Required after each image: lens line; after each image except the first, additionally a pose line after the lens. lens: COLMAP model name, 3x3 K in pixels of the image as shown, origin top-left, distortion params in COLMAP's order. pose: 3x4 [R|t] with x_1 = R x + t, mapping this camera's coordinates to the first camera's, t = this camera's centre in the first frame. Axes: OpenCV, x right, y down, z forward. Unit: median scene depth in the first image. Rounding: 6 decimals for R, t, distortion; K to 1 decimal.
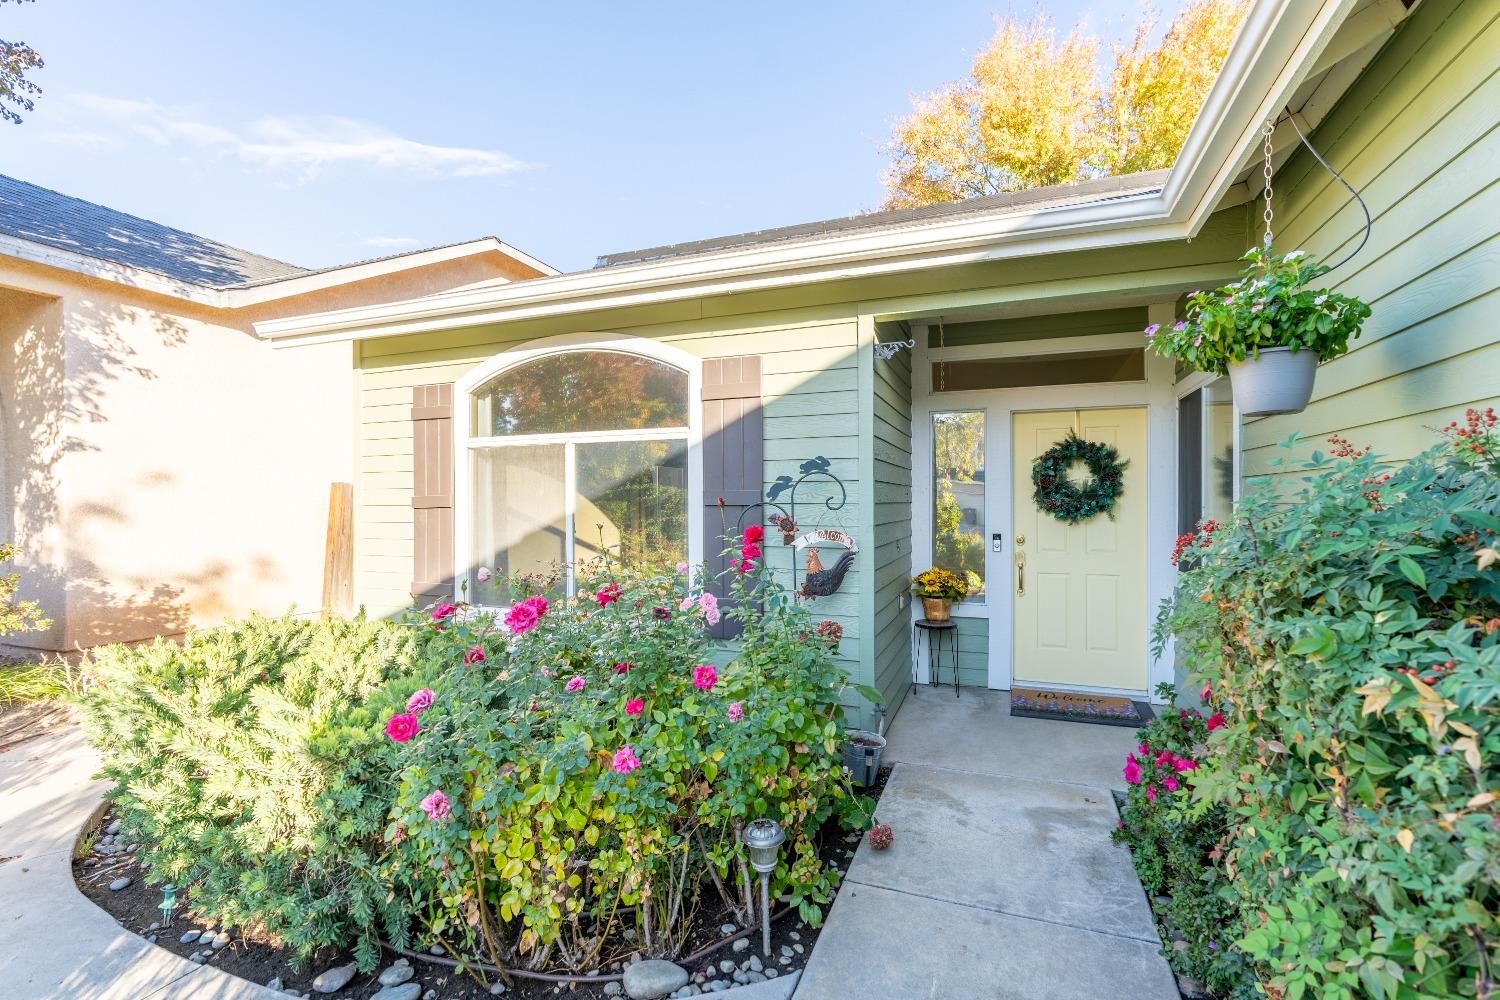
lens RADIAL K [[681.1, 0, 750.0], [0, 681.1, 500.0], [0, 0, 1]] dist [-0.019682, -0.000531]
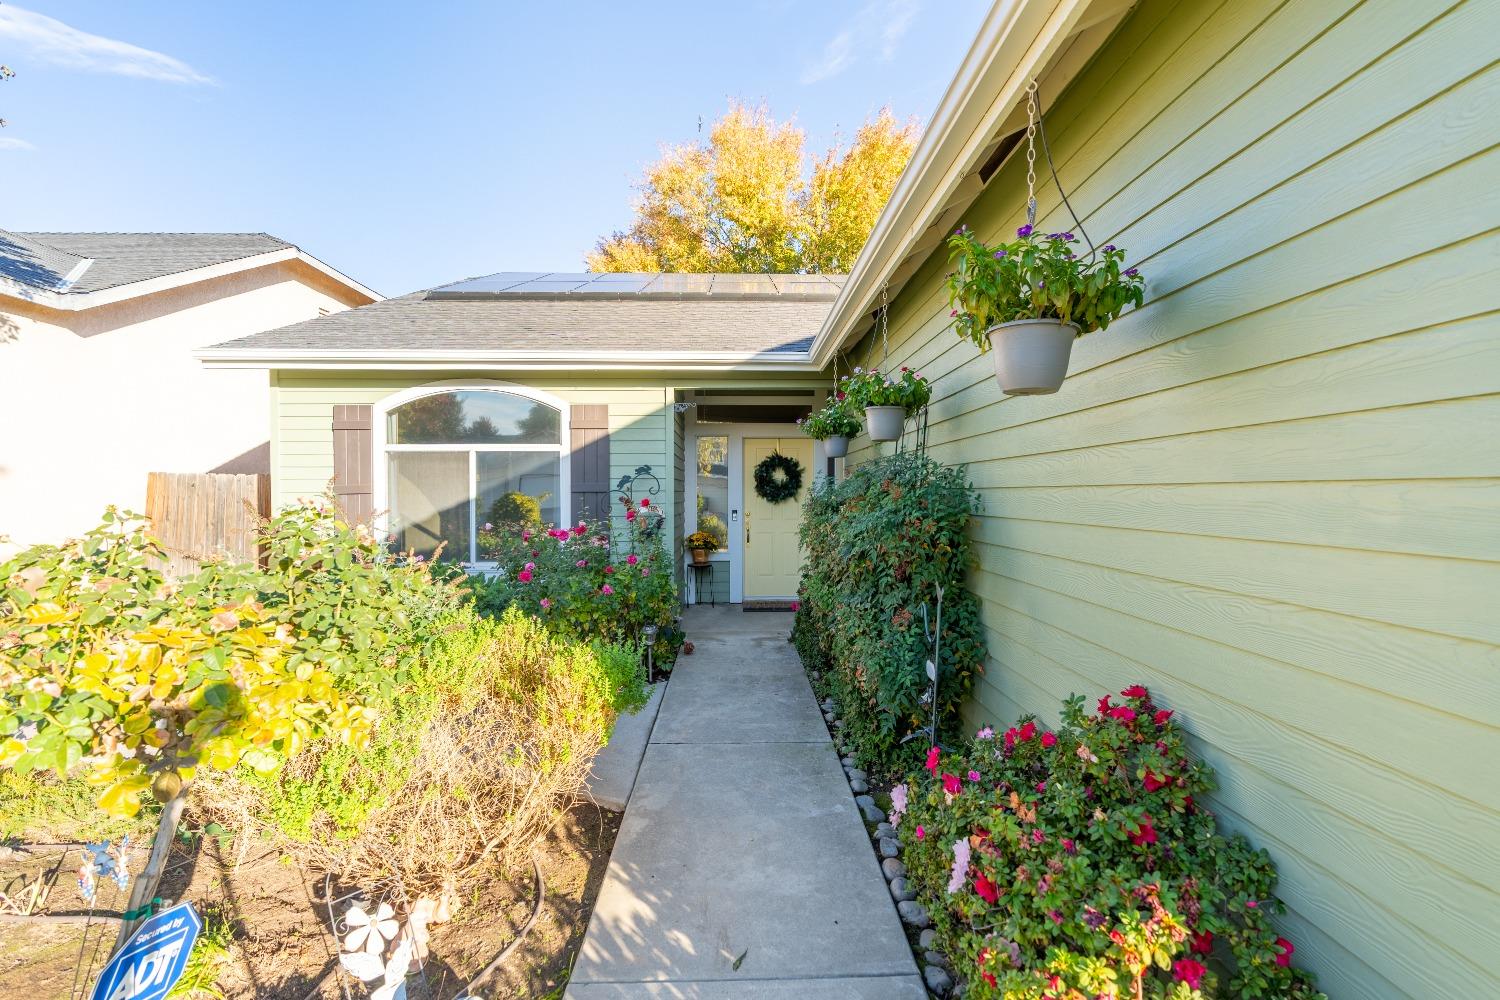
lens RADIAL K [[676.7, 0, 751.9], [0, 676.7, 497.3], [0, 0, 1]] dist [0.000294, 0.002428]
pose [[0.924346, -0.000929, 0.381554, -0.242086], [-0.001622, 0.999978, 0.006364, 0.007497], [-0.381552, -0.006501, 0.924325, -0.578154]]
